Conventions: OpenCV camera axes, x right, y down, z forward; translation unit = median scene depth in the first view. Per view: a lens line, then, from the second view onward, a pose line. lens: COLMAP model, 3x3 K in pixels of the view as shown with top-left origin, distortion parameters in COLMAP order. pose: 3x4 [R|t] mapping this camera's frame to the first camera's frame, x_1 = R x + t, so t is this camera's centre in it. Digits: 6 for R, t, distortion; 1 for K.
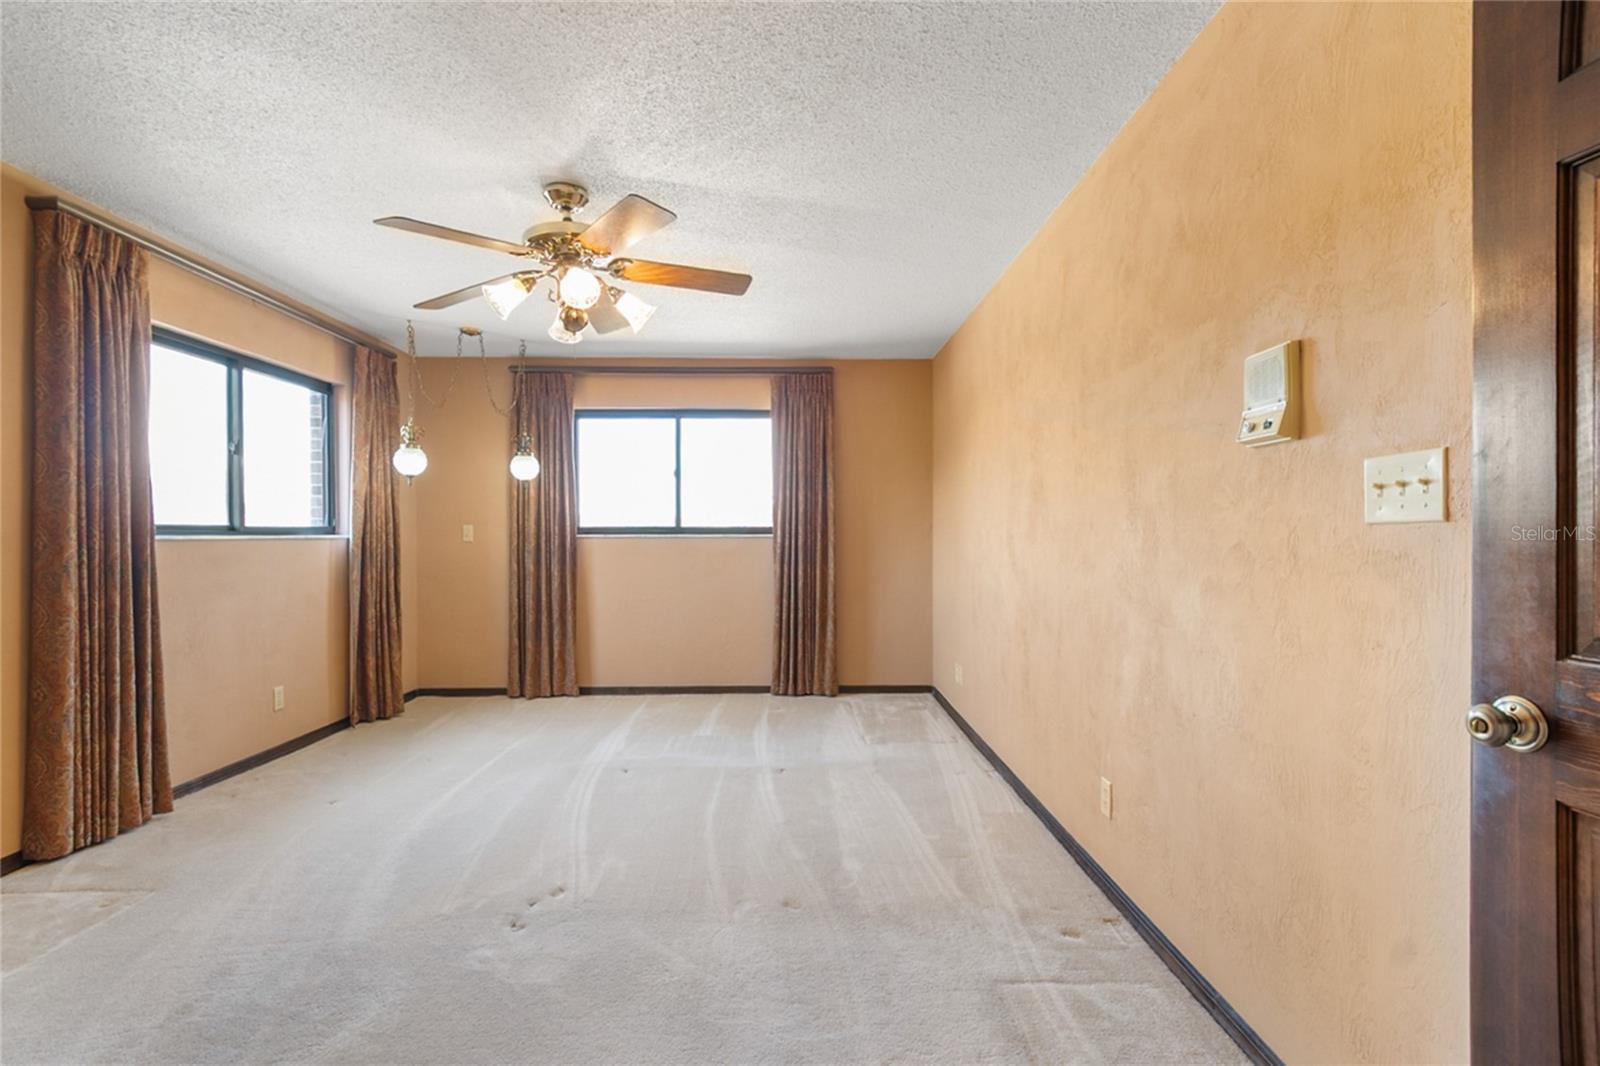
lens RADIAL K [[752.9, 0, 800.0], [0, 752.9, 533.0], [0, 0, 1]] dist [-0.000567, -0.000917]
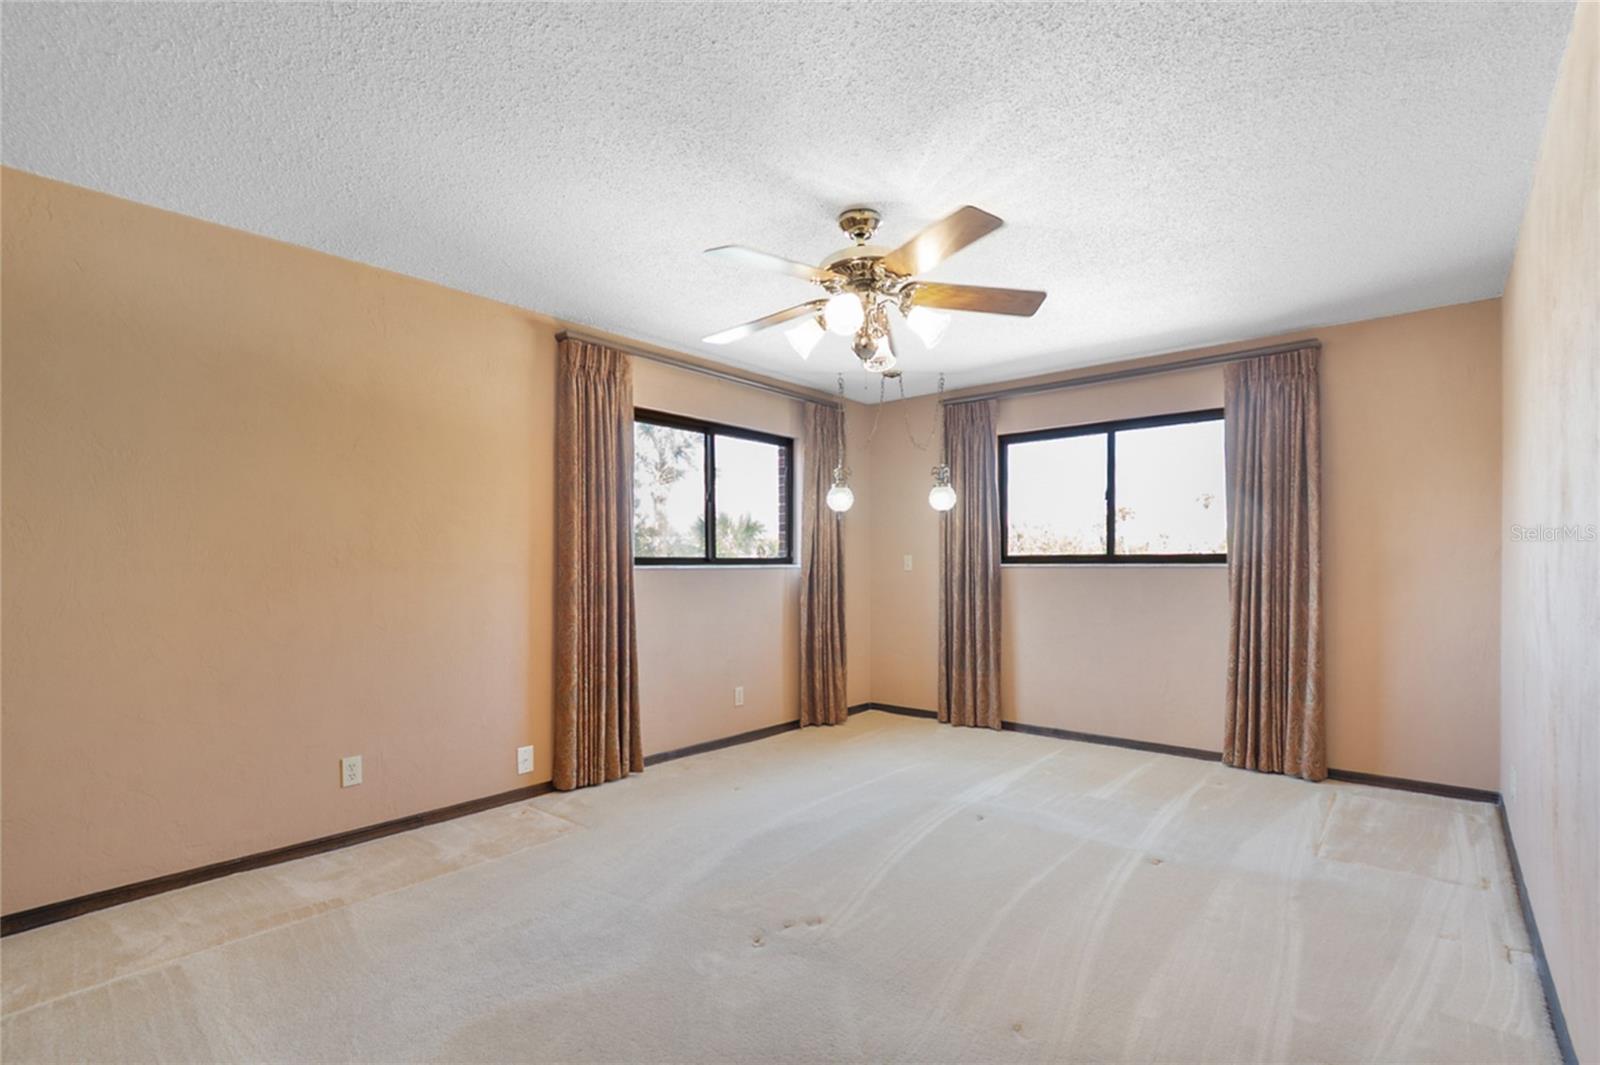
lens RADIAL K [[743.0, 0, 796.7], [0, 743.0, 565.5], [0, 0, 1]] dist [0.012101, -0.000956]
pose [[0.758655, 0.000547, -0.651492, 0.146846], [0.003009, 0.999986, 0.004343, -0.001332], [0.651485, -0.005255, 0.758643, 0.112514]]
